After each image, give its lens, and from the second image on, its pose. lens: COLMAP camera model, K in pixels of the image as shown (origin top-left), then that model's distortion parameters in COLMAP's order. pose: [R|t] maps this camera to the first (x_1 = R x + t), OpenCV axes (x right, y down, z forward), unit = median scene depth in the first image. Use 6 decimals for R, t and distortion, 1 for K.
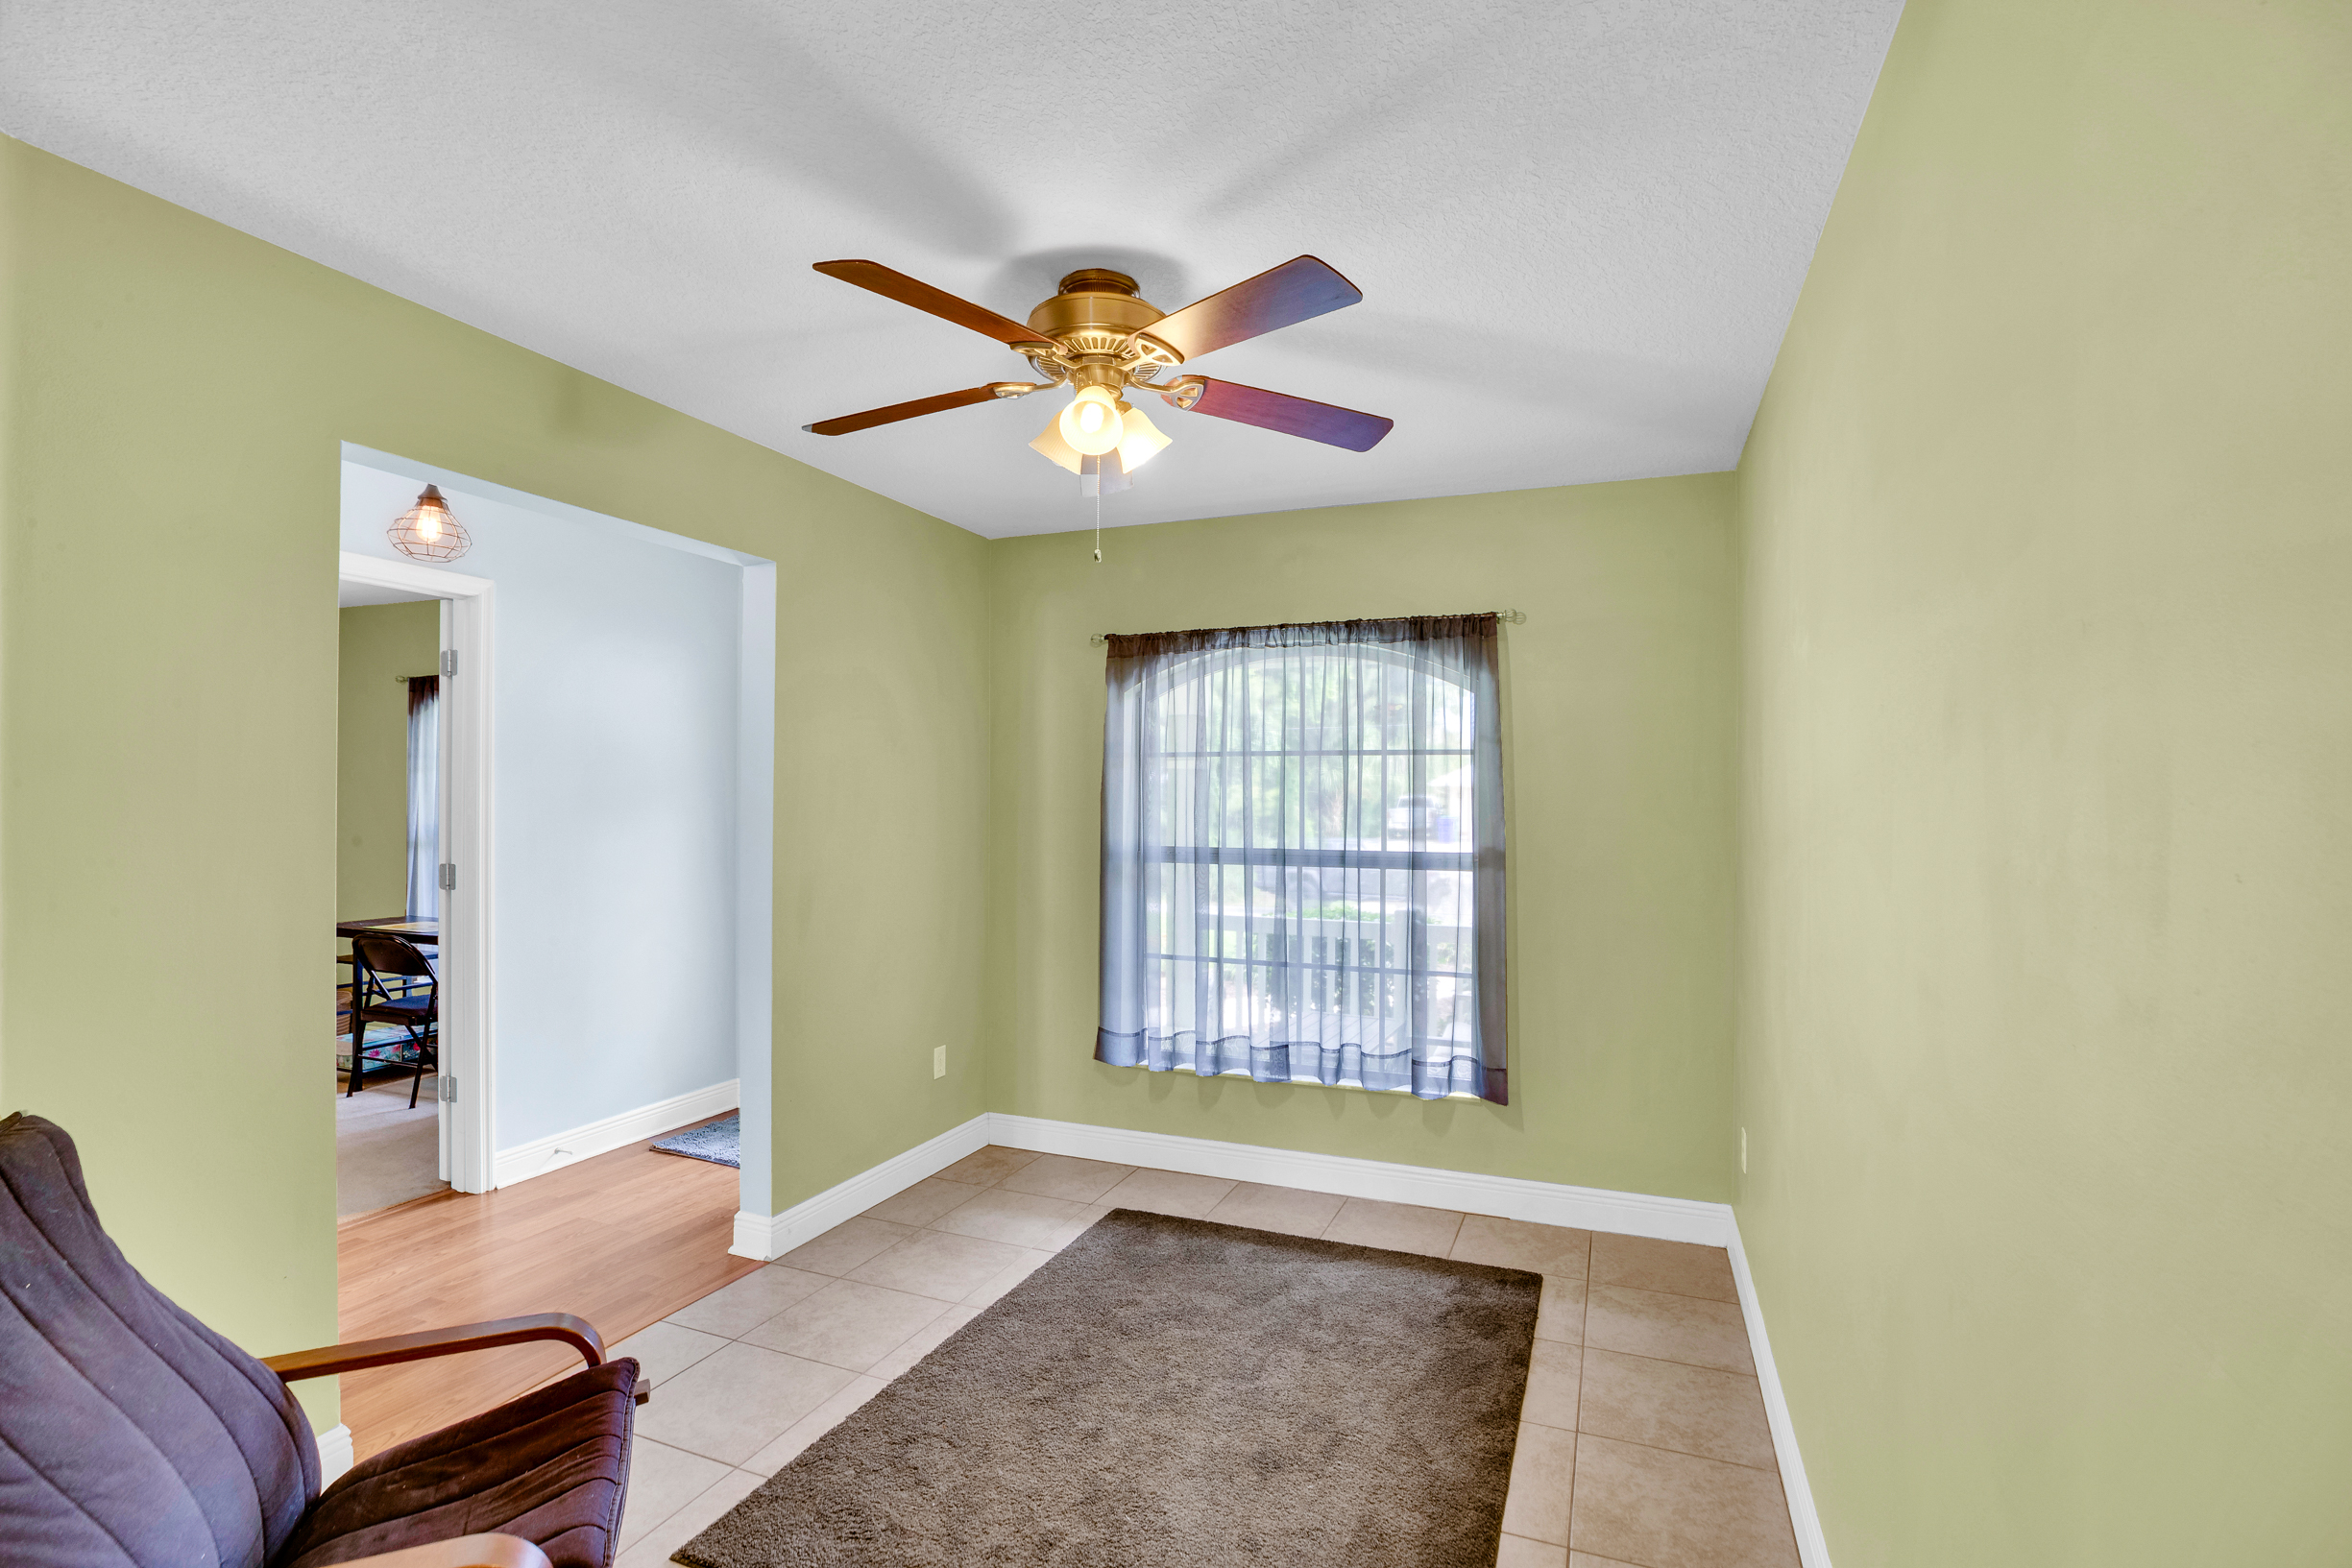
lens RADIAL K [[1083.5, 0, 1190.8], [0, 1083.5, 792.1], [0, 0, 1]] dist [-0.040558, 0.011440]
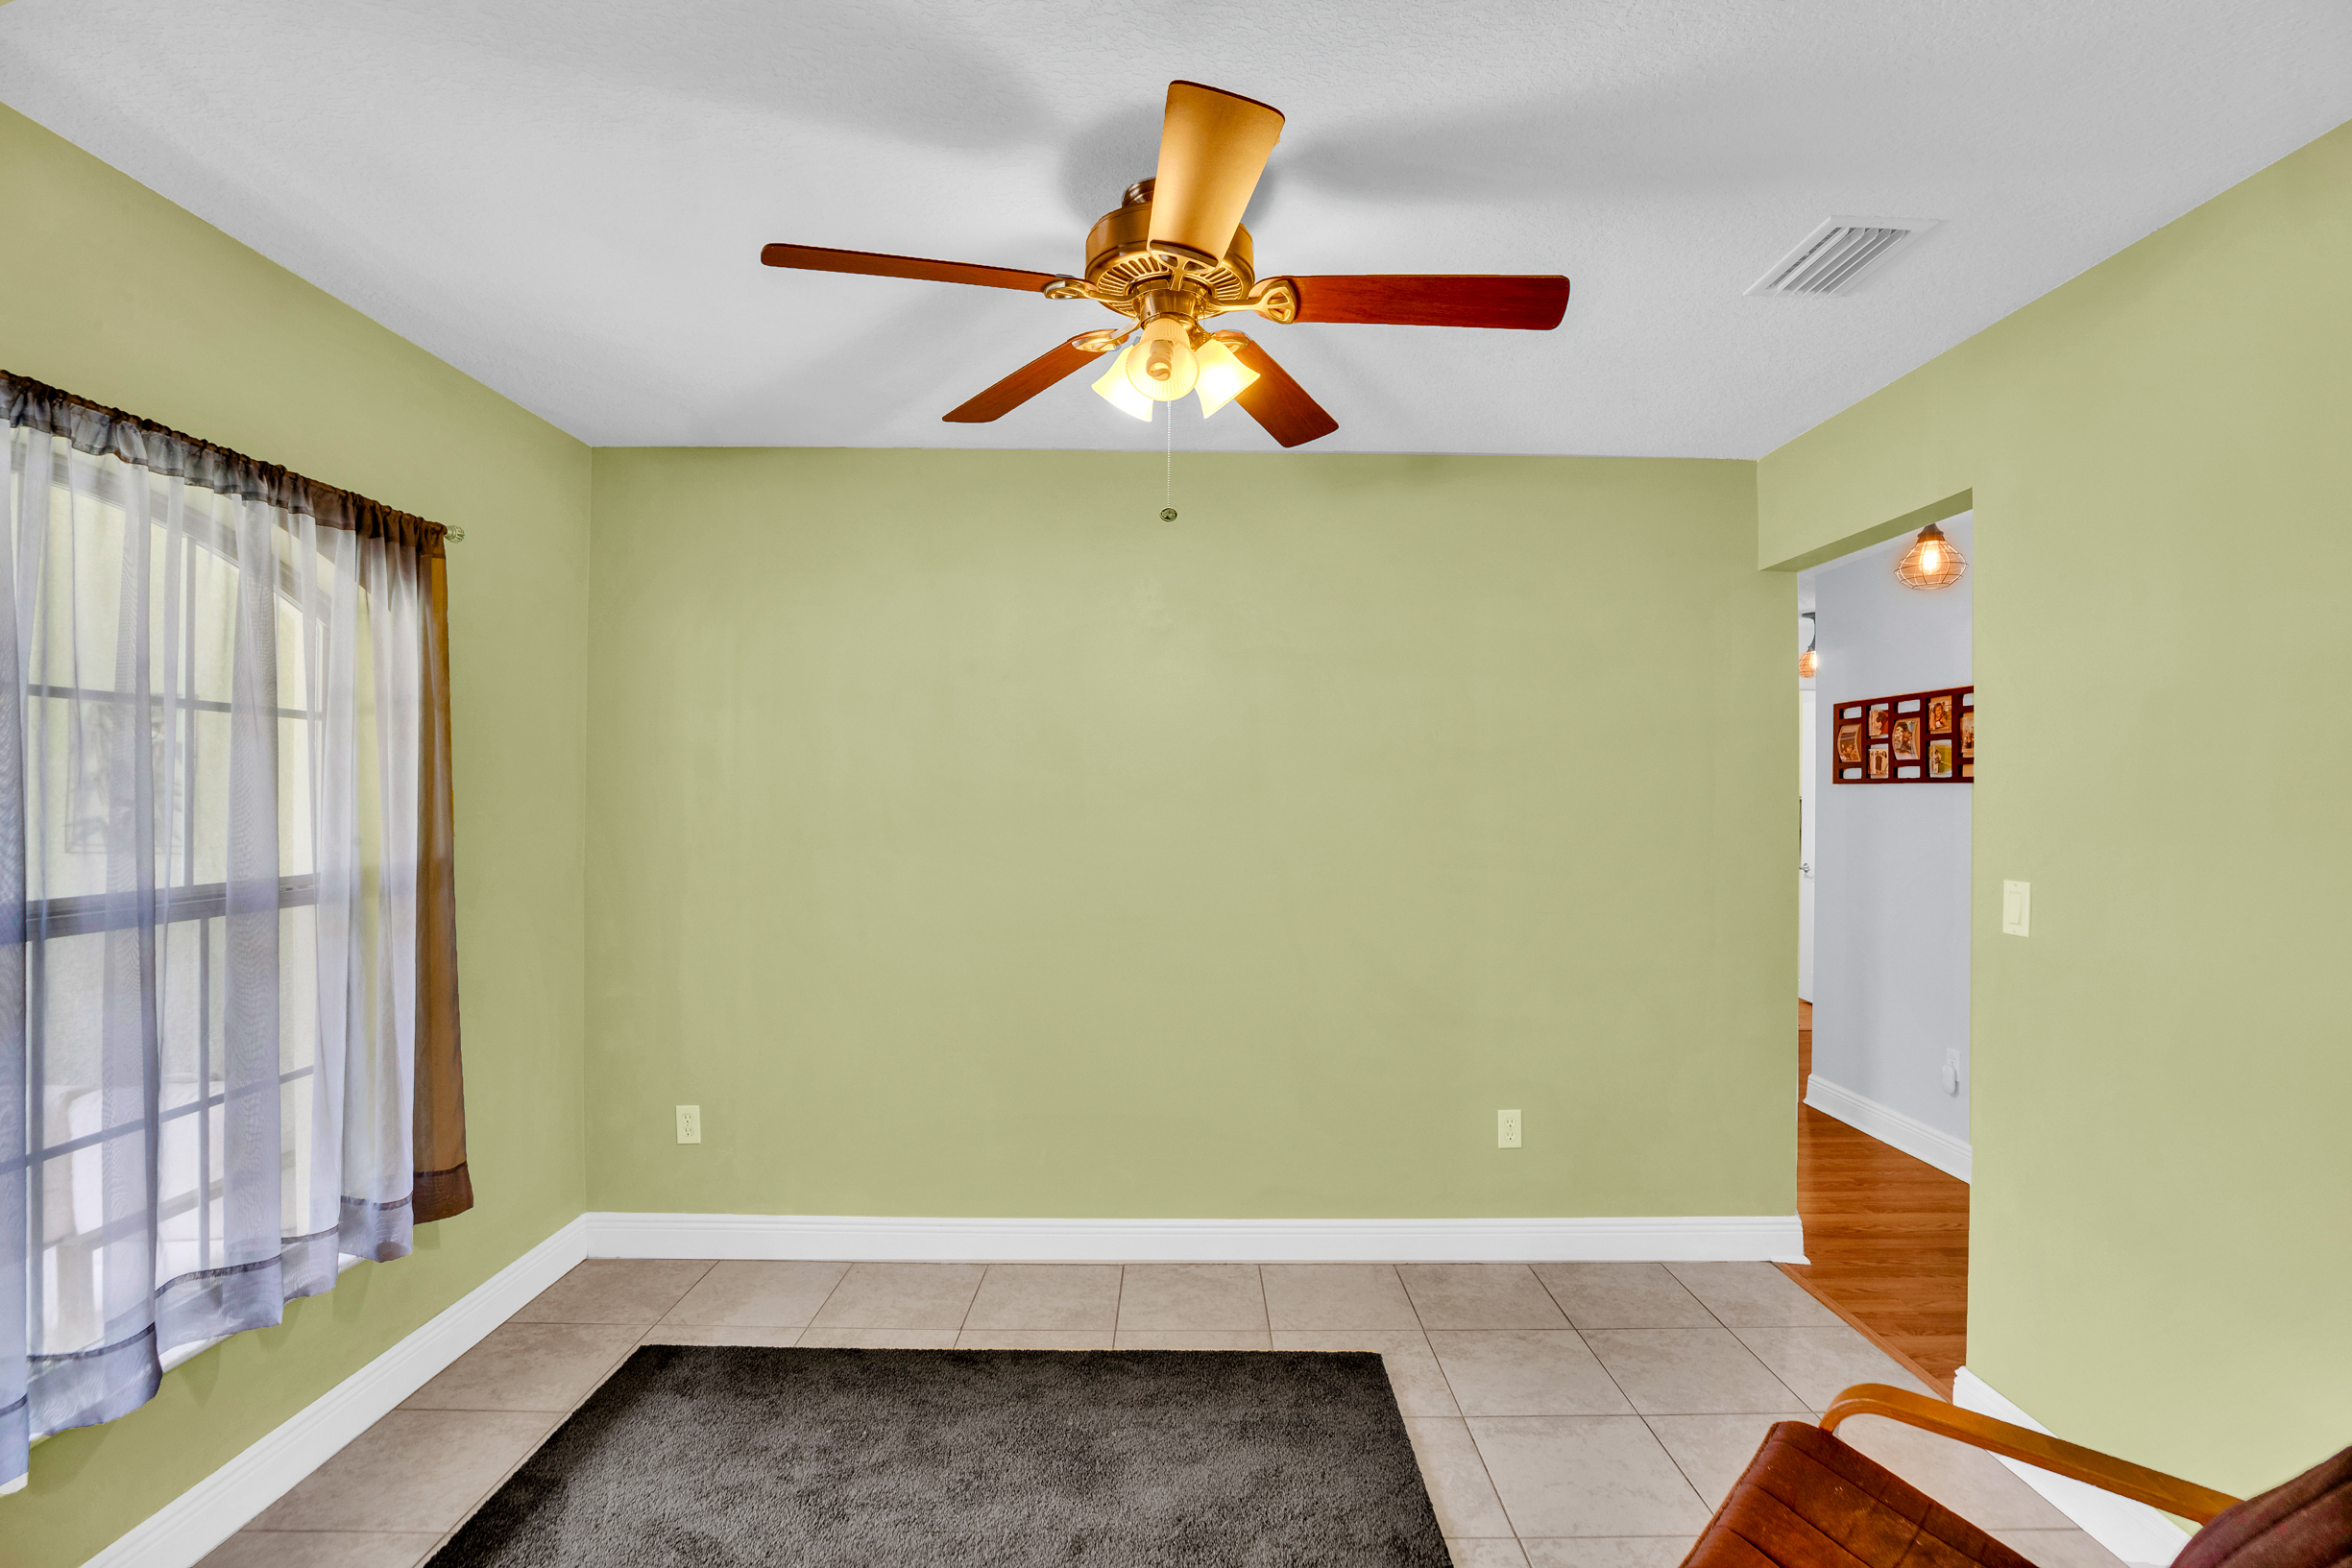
lens RADIAL K [[1054.1, 0, 1184.7], [0, 1054.1, 791.0], [0, 0, 1]] dist [-0.041970, 0.009267]
pose [[-0.356617, -0.010333, 0.934193, -0.610649], [-0.007971, 0.999936, 0.008018, -0.001976], [-0.934217, -0.004587, -0.356677, 0.917150]]
